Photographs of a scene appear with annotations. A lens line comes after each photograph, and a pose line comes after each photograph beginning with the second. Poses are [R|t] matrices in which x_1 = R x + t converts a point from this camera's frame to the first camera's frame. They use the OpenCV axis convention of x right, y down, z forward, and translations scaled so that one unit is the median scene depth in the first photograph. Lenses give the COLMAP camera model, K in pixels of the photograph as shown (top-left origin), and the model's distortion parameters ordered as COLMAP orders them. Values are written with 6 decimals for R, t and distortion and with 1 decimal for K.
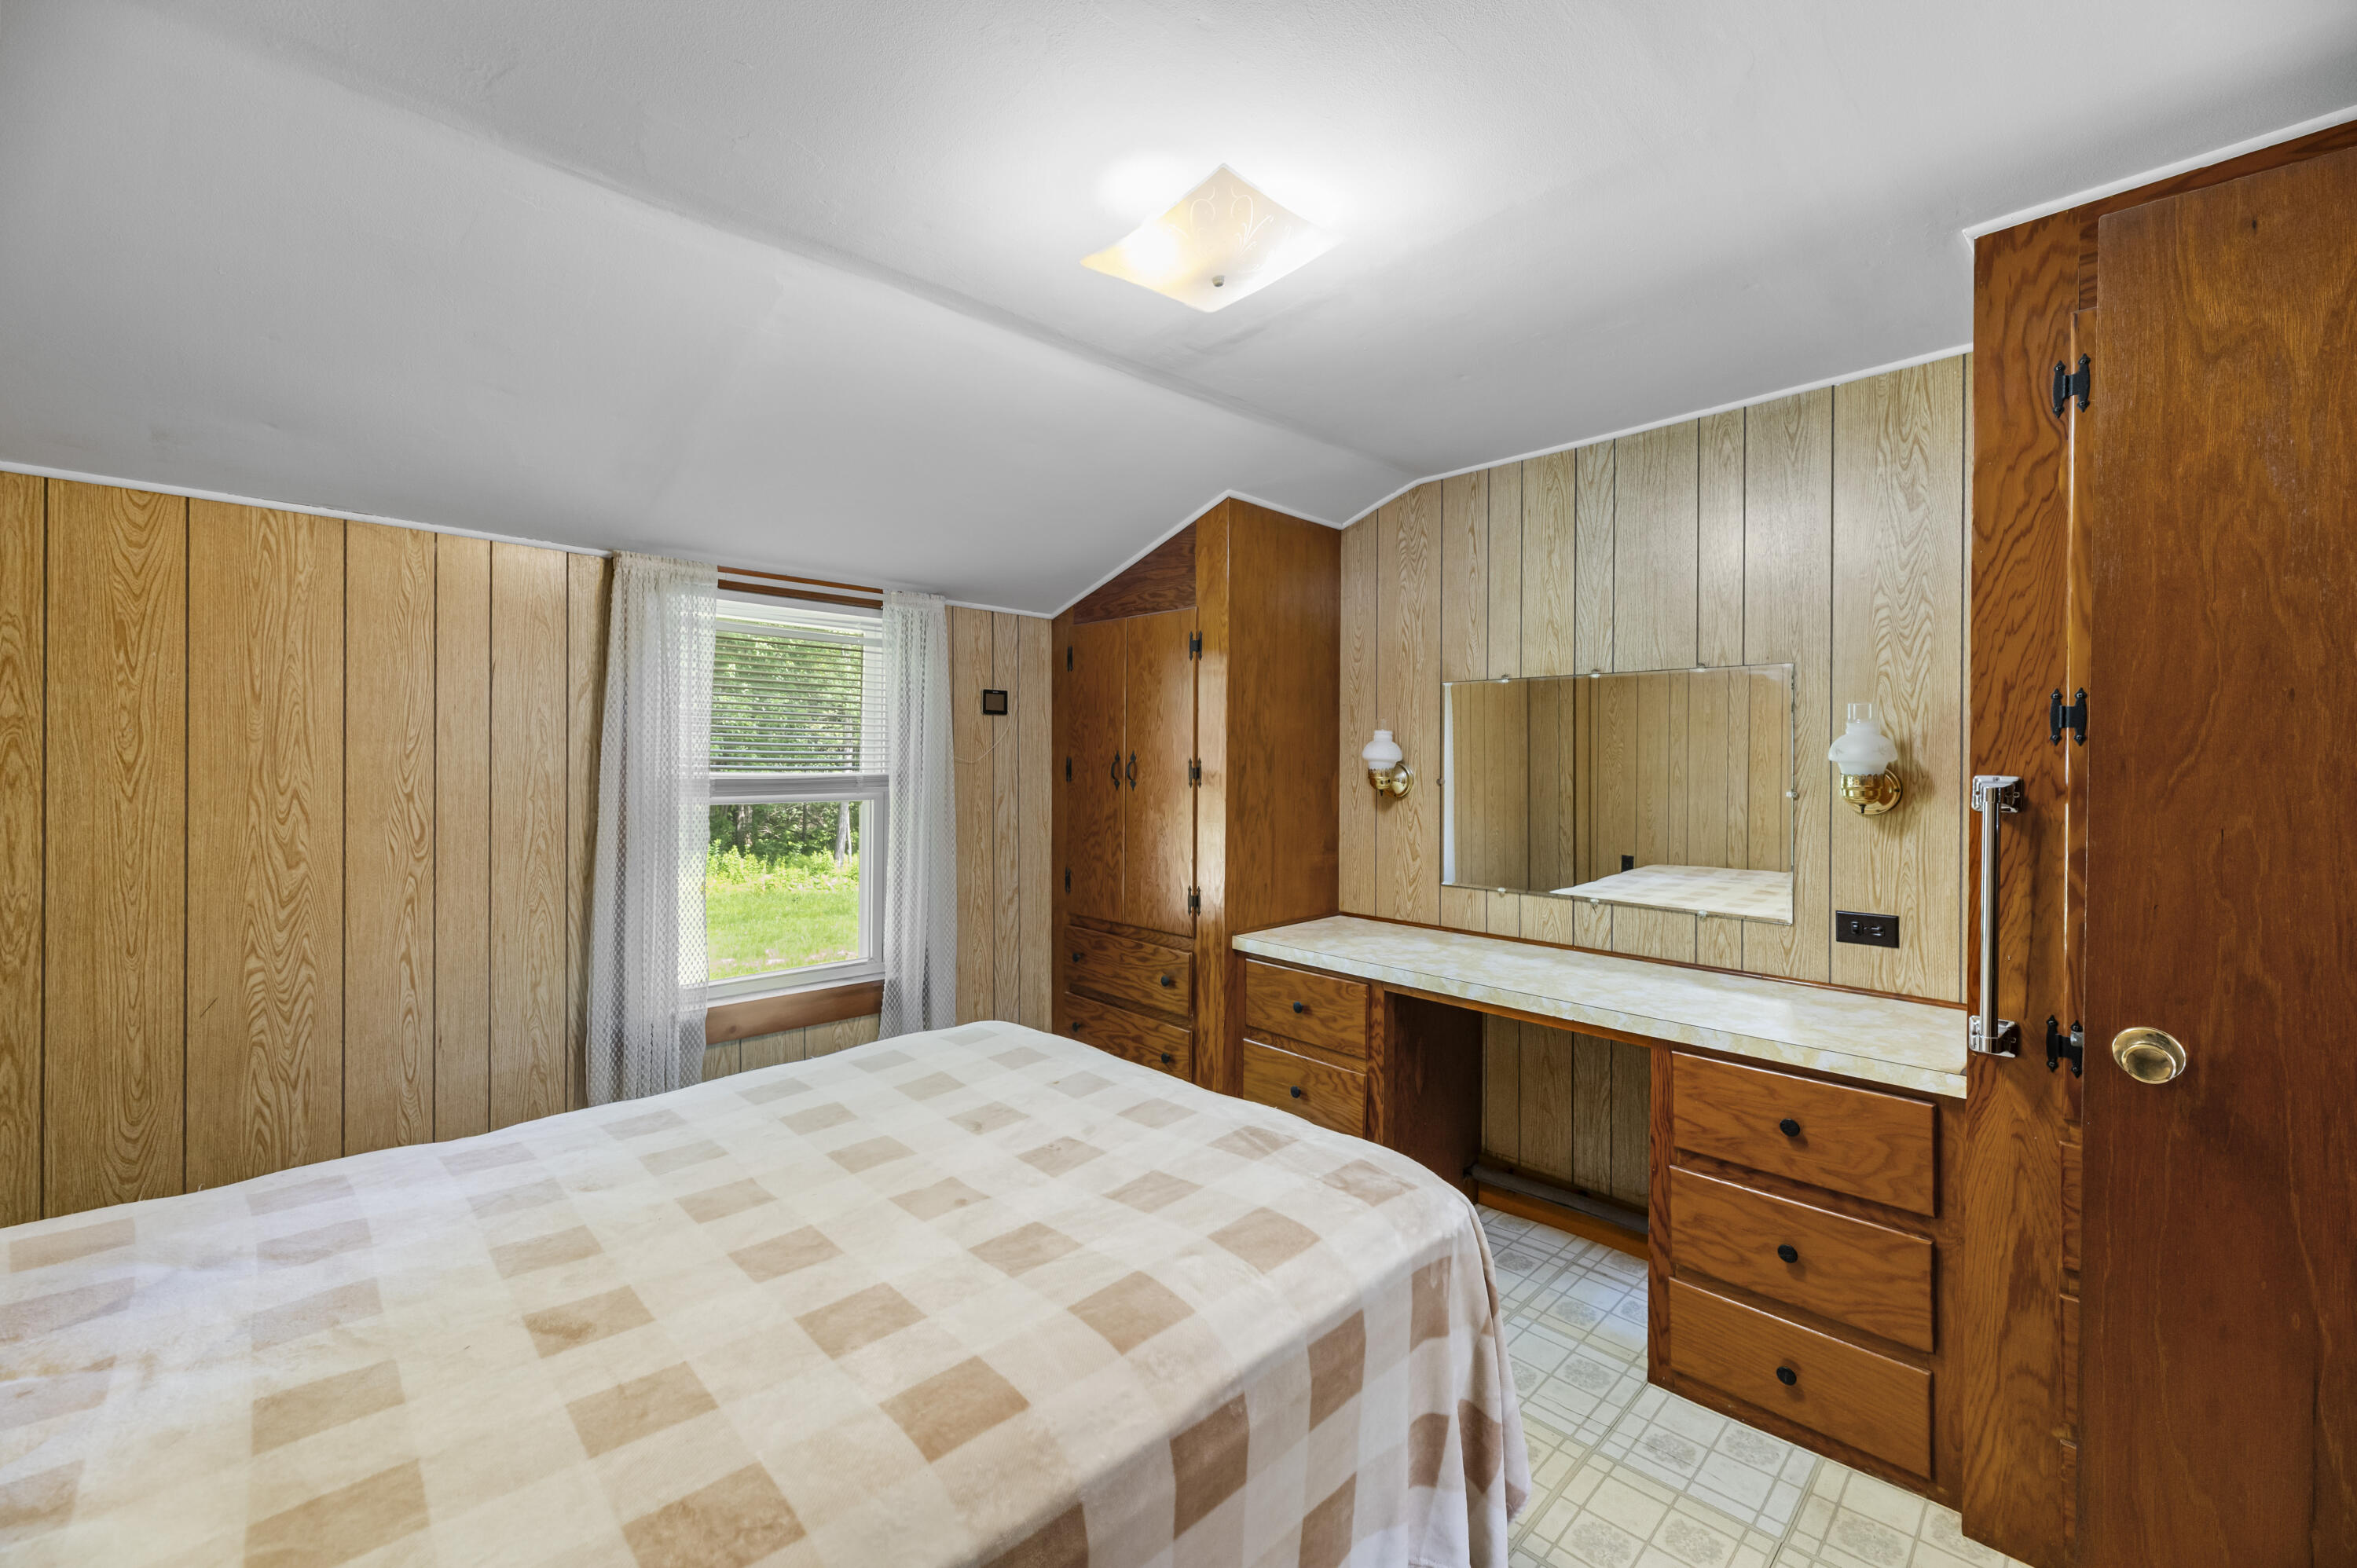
lens RADIAL K [[951.1, 0, 1151.4], [0, 951.1, 749.3], [0, 0, 1]] dist [-0.000115, 0.002145]
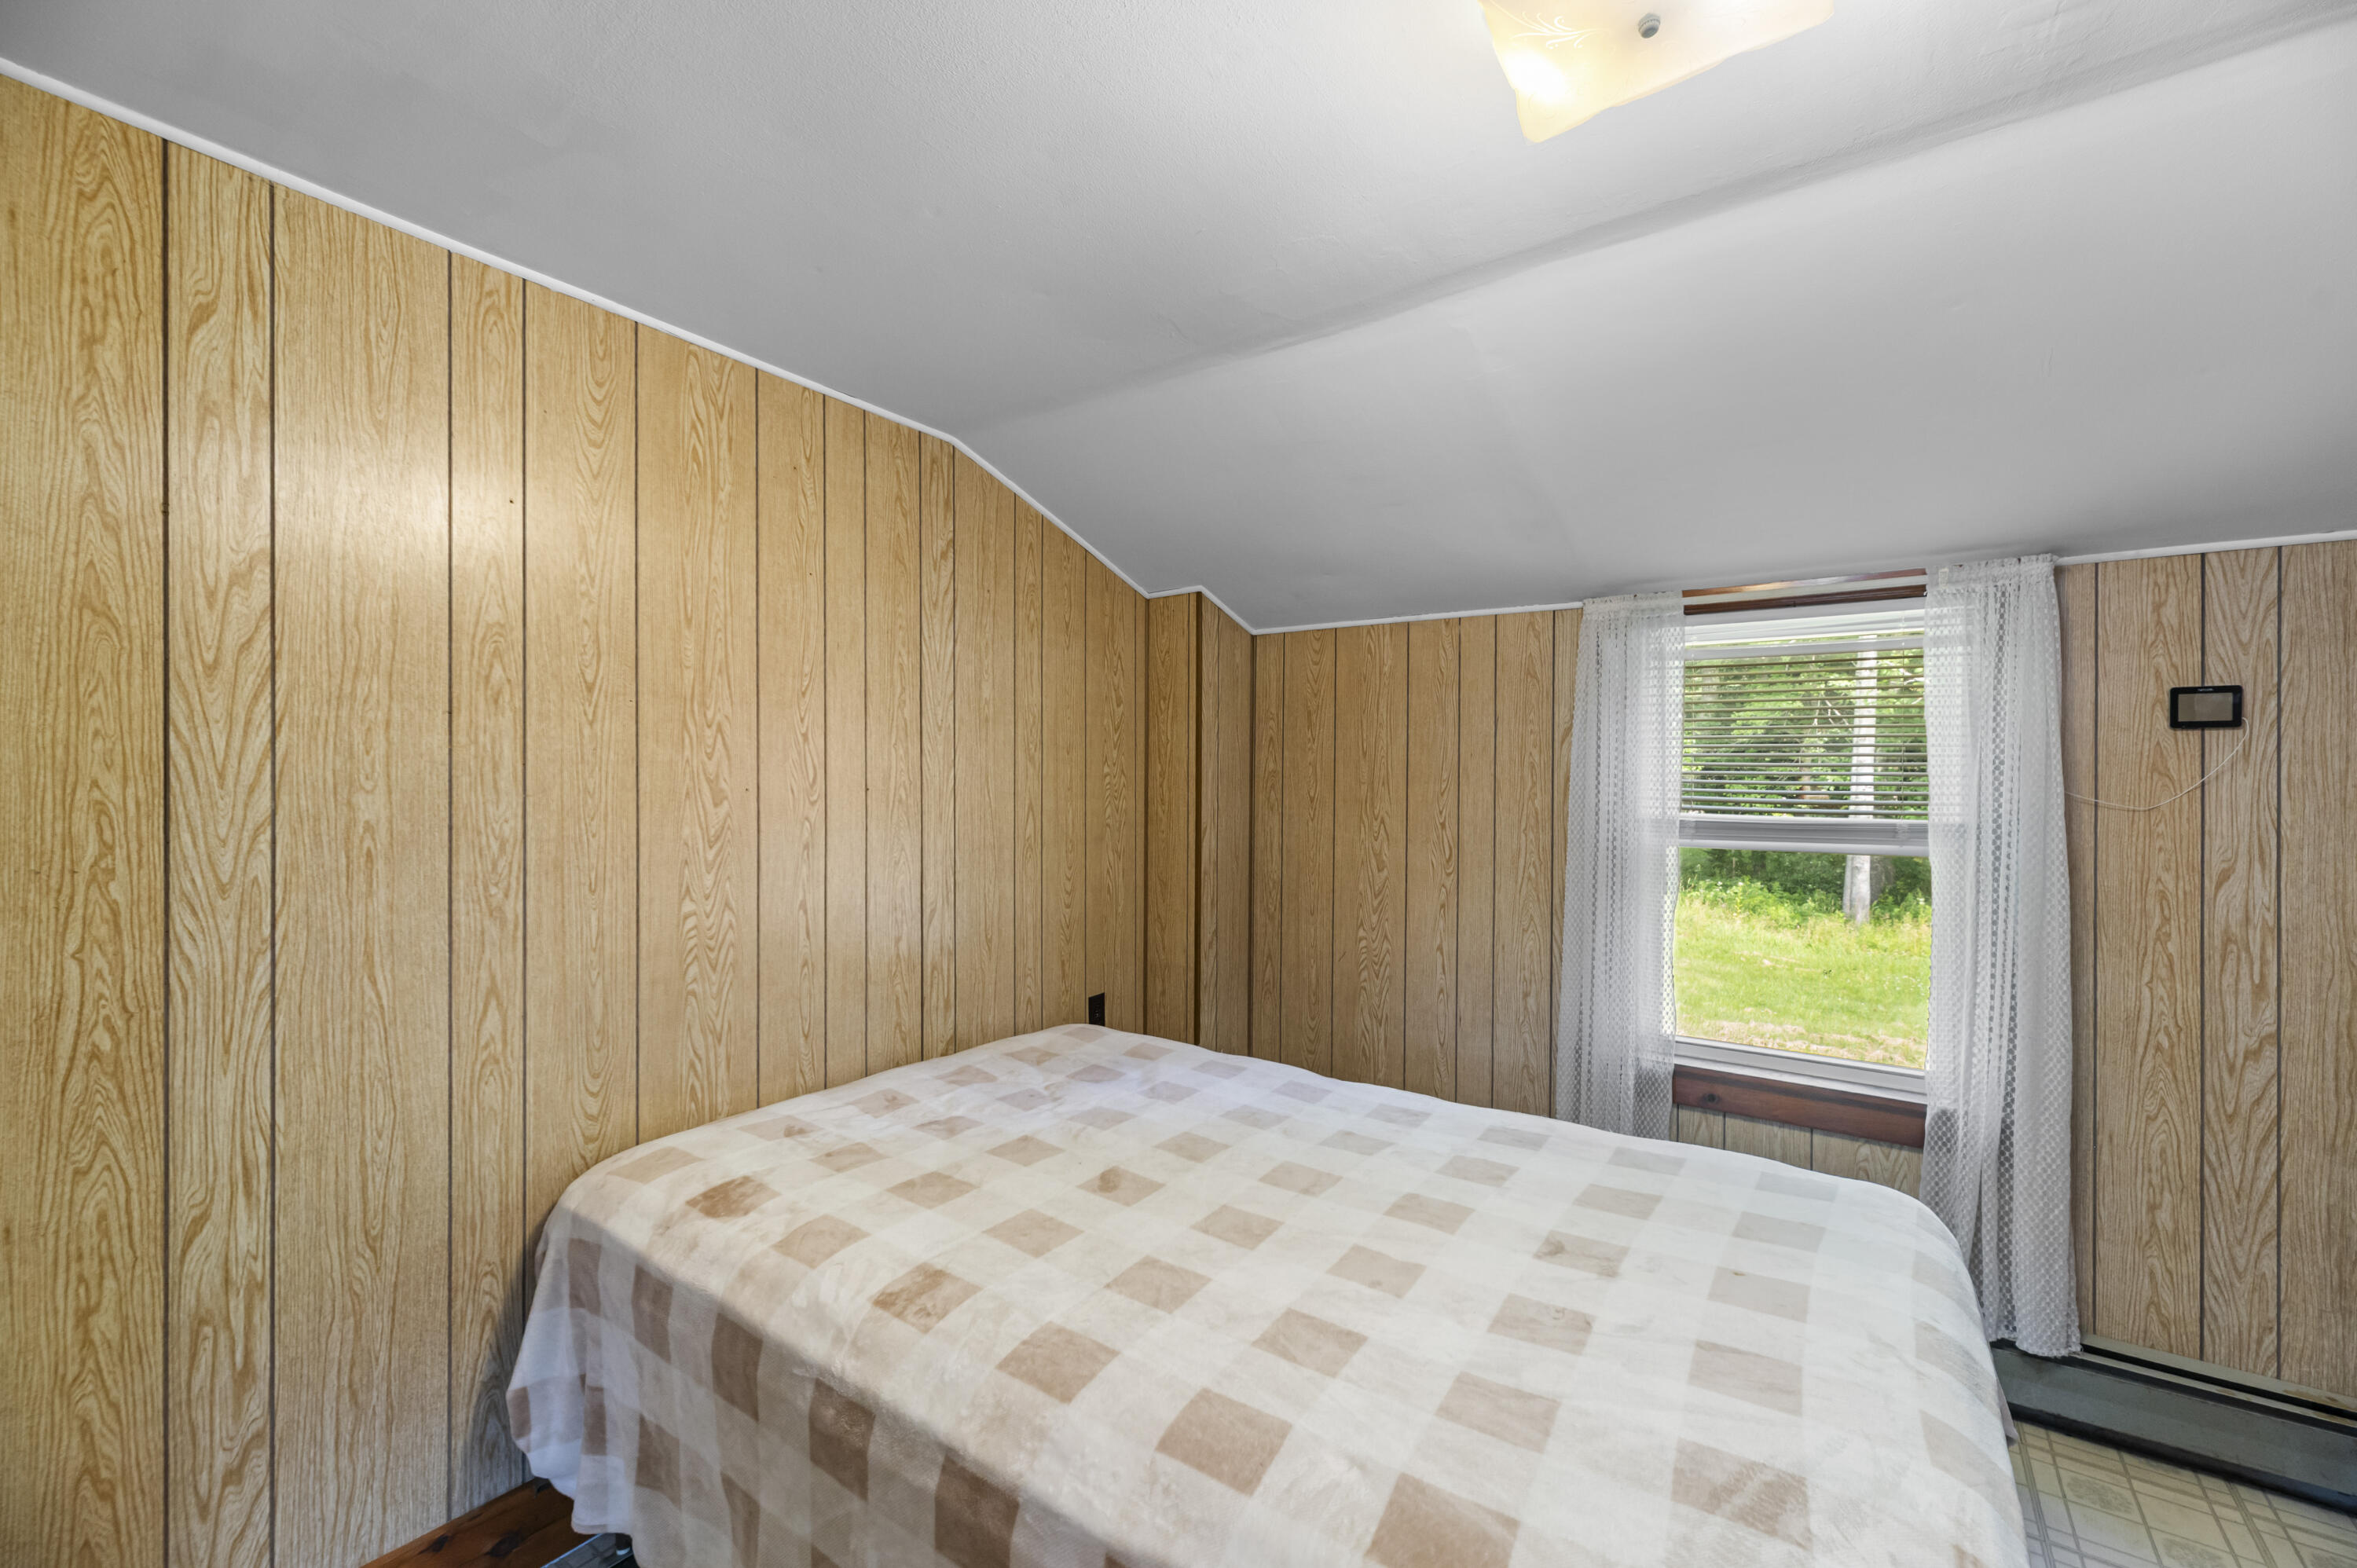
lens RADIAL K [[951.1, 0, 1197.7], [0, 951.1, 783.1], [0, 0, 1]] dist [-0.000115, 0.002145]
pose [[0.209964, -0.006368, -0.977688, 0.417247], [0.002235, 0.999979, -0.006033, -0.000651], [0.977707, -0.000918, 0.209974, 0.402000]]
